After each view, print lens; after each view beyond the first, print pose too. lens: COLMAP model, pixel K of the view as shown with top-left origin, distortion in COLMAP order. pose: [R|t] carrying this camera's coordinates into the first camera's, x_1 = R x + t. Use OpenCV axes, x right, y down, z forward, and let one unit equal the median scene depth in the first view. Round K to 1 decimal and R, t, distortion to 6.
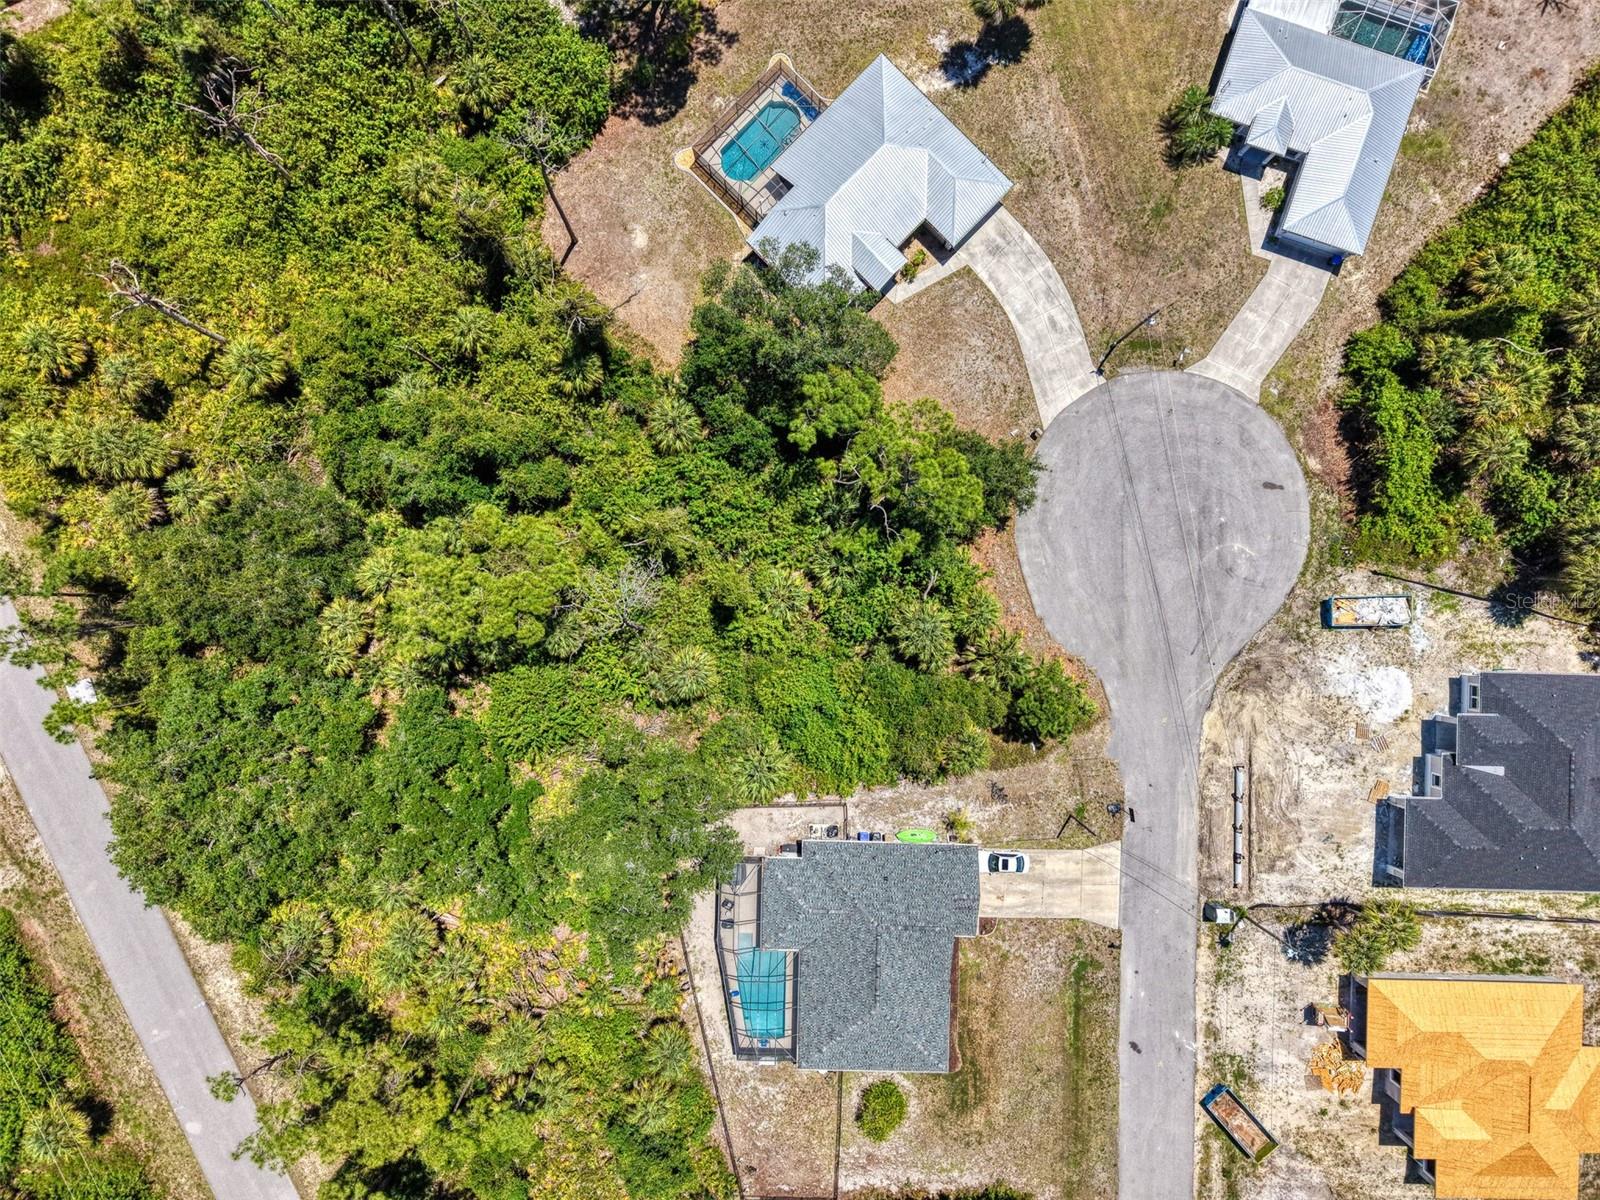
lens RADIAL K [[1059.8, 0, 800.0], [0, 1059.8, 600.0], [0, 0, 1]] dist [0.003407, -0.003078]
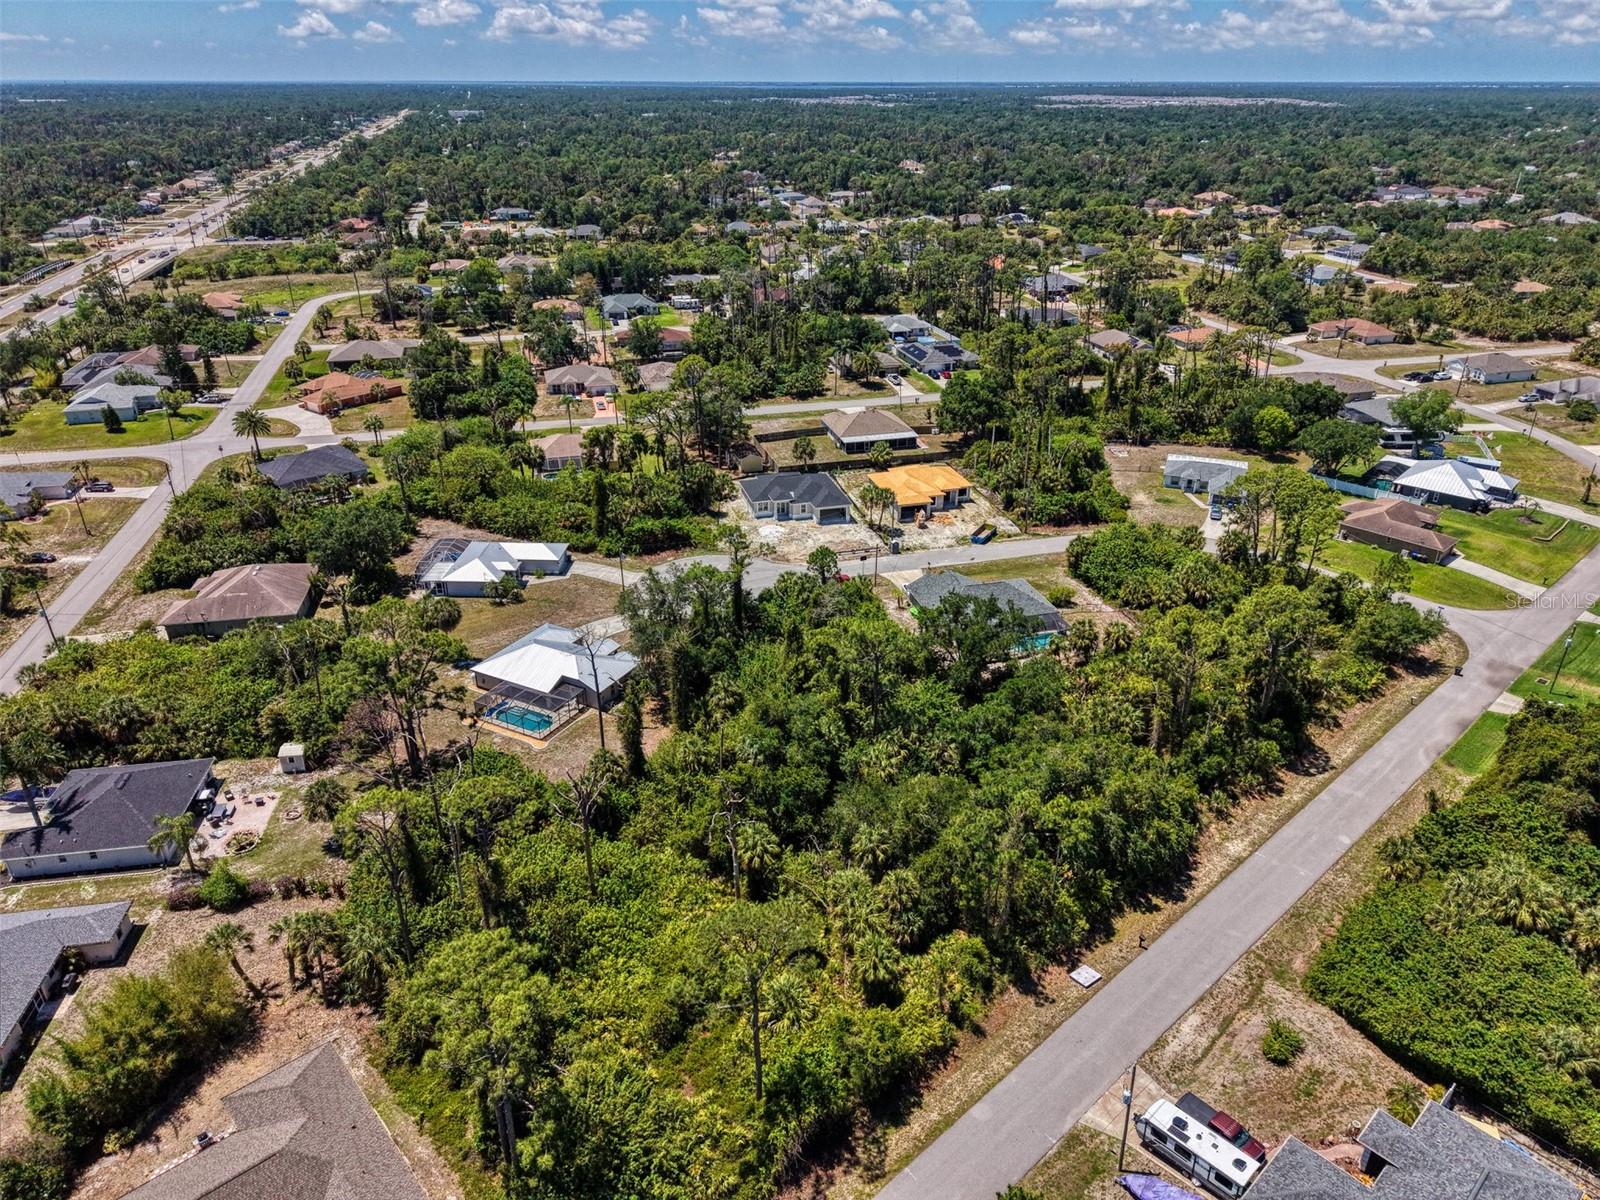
lens RADIAL K [[1067.9, 0, 800.0], [0, 1067.9, 600.0], [0, 0, 1]] dist [0.027080, -0.024246]
pose [[-0.288290, -0.417445, 0.861759, -1.365341], [0.957494, -0.116597, 0.263837, -0.437358], [-0.009659, 0.901191, 0.433315, 0.189649]]
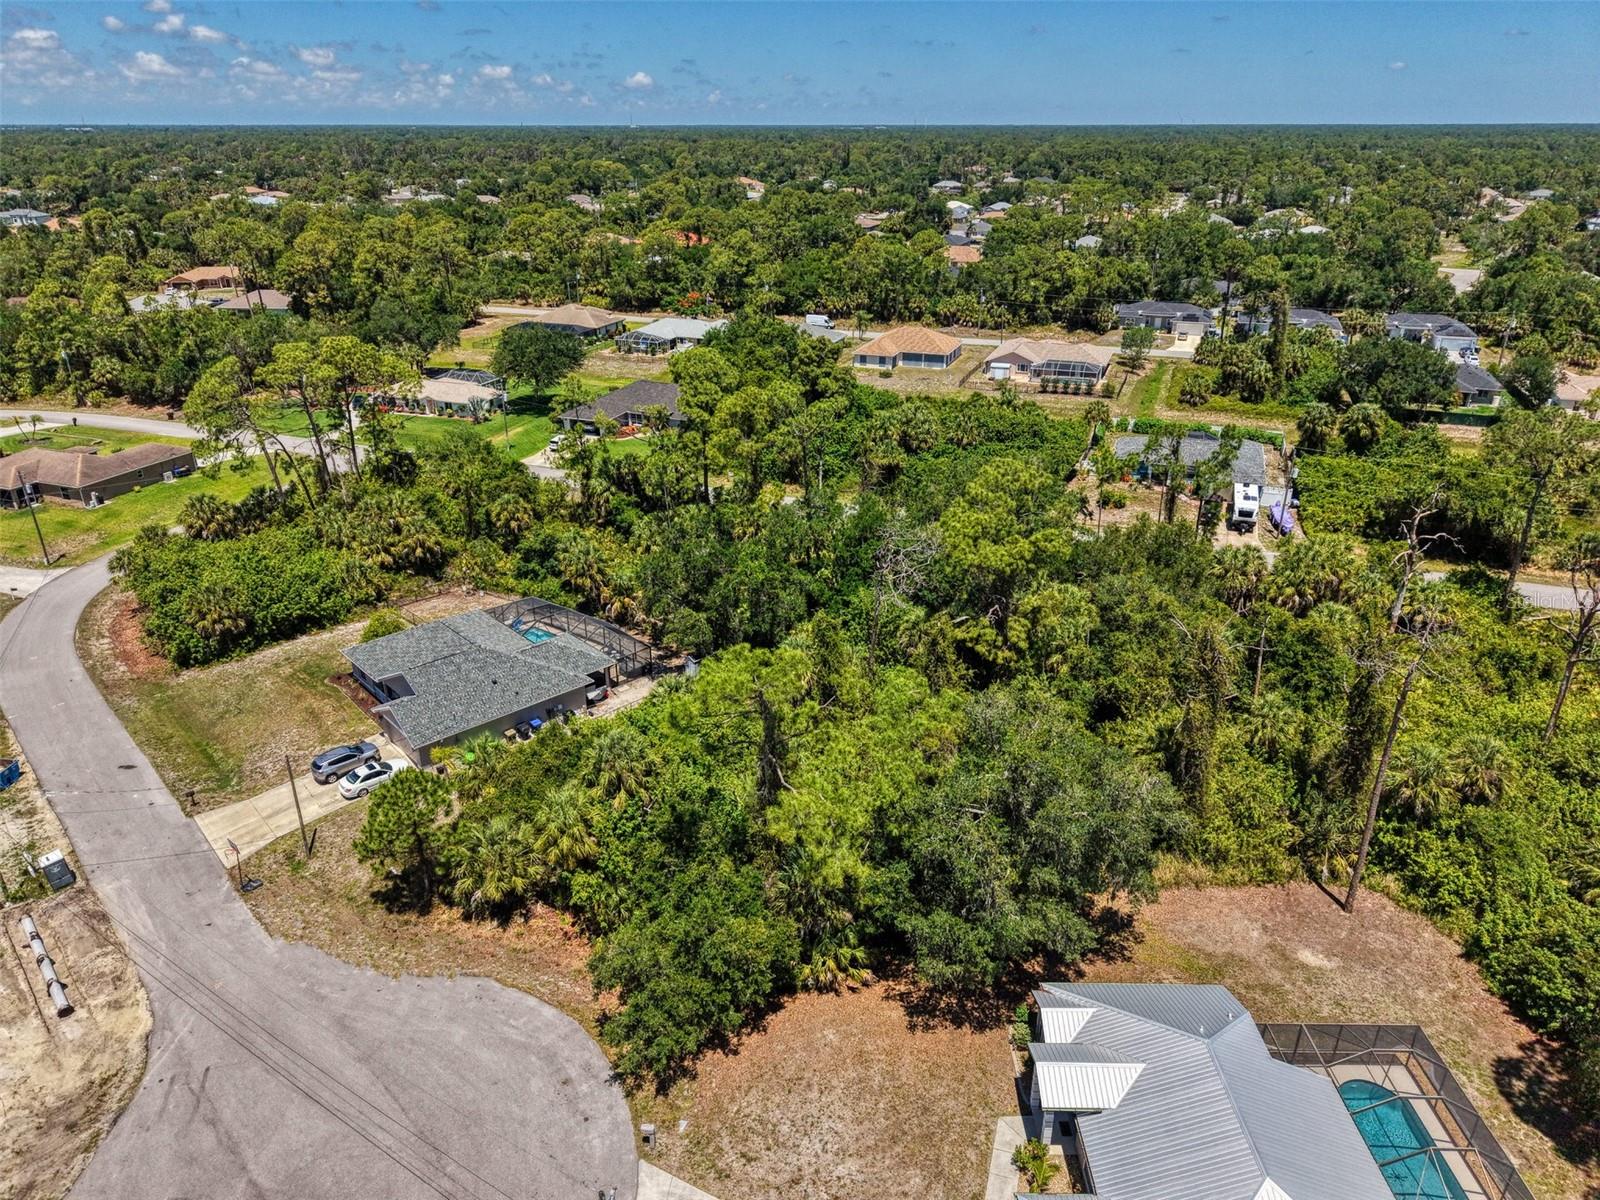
lens RADIAL K [[1046.0, 0, 800.5], [0, 1046.0, 623.4], [0, 0, 1]] dist [0.008193, -0.004919]
pose [[-0.719371, 0.289552, -0.631400, 0.430644], [-0.694582, -0.310090, 0.649153, -0.478165], [-0.007827, 0.905541, 0.424187, 0.531664]]
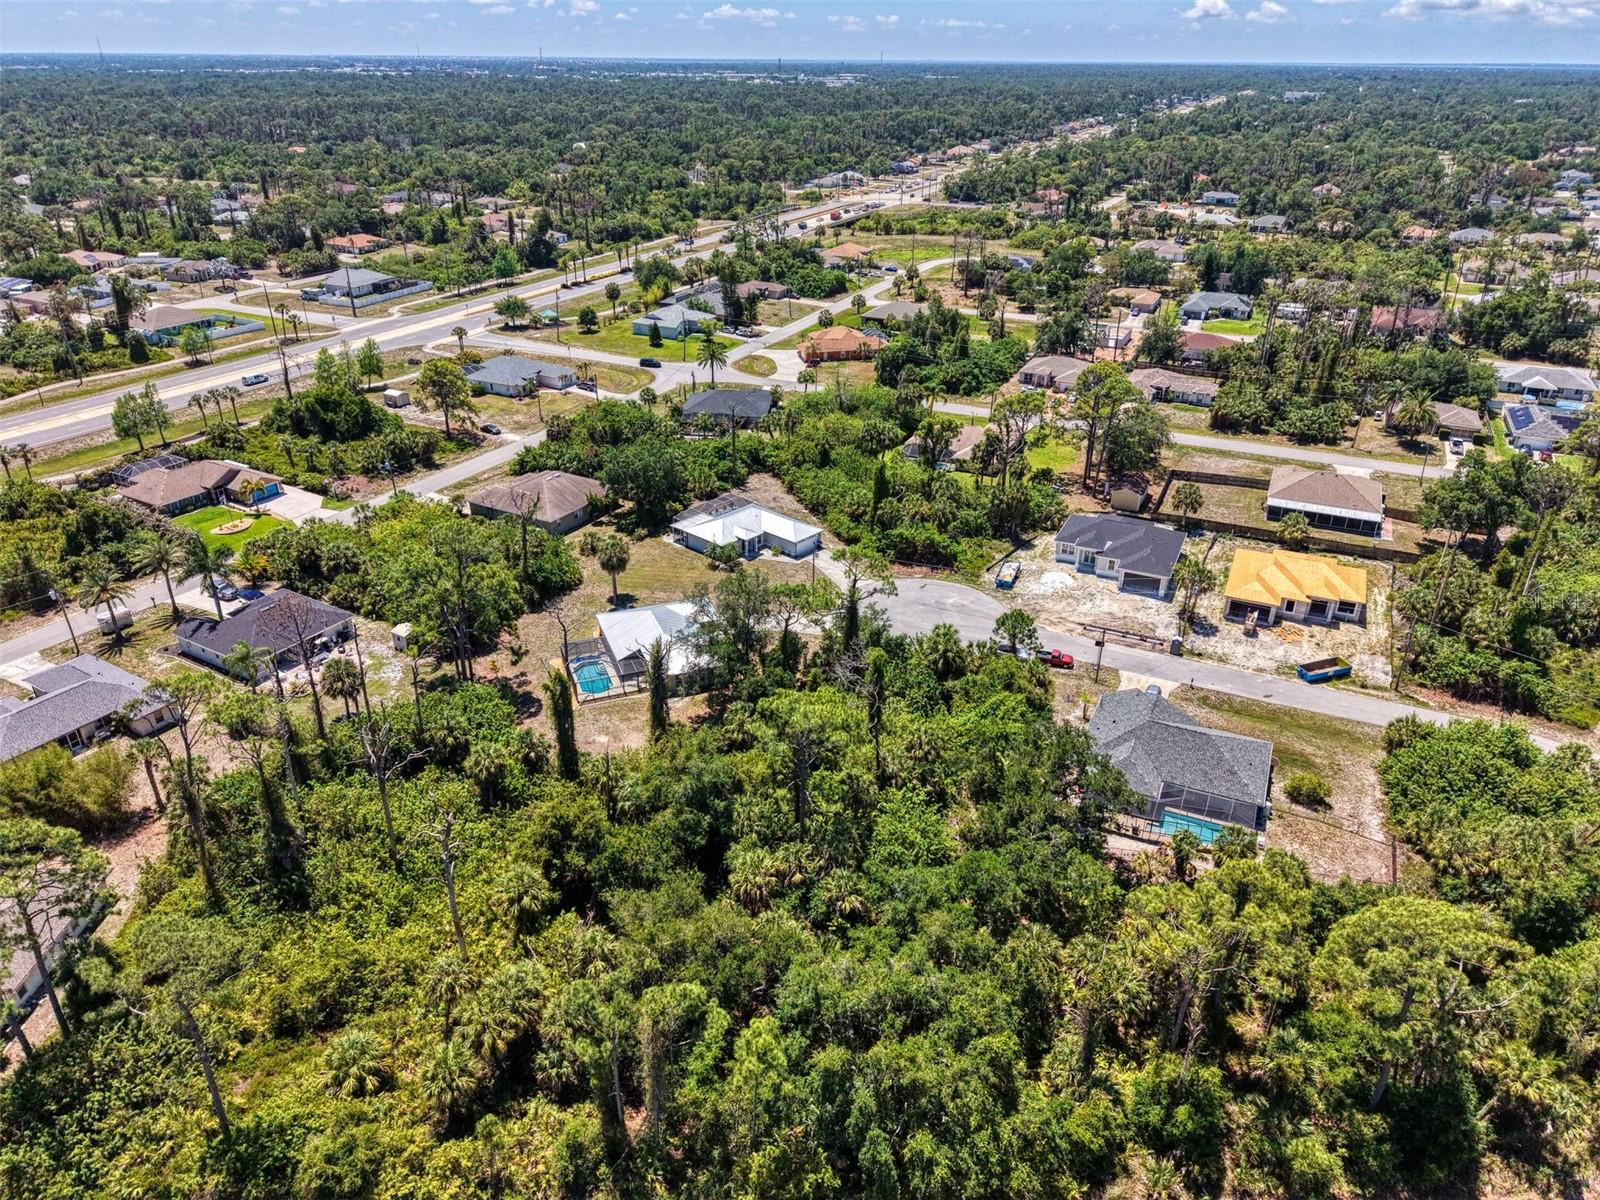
lens RADIAL K [[1067.9, 0, 800.0], [0, 1067.9, 600.0], [0, 0, 1]] dist [0.027080, -0.024246]
pose [[0.398430, -0.410270, 0.820325, -1.068163], [0.917063, 0.193583, -0.348598, 0.313283], [-0.015782, 0.891181, 0.453373, 0.233333]]
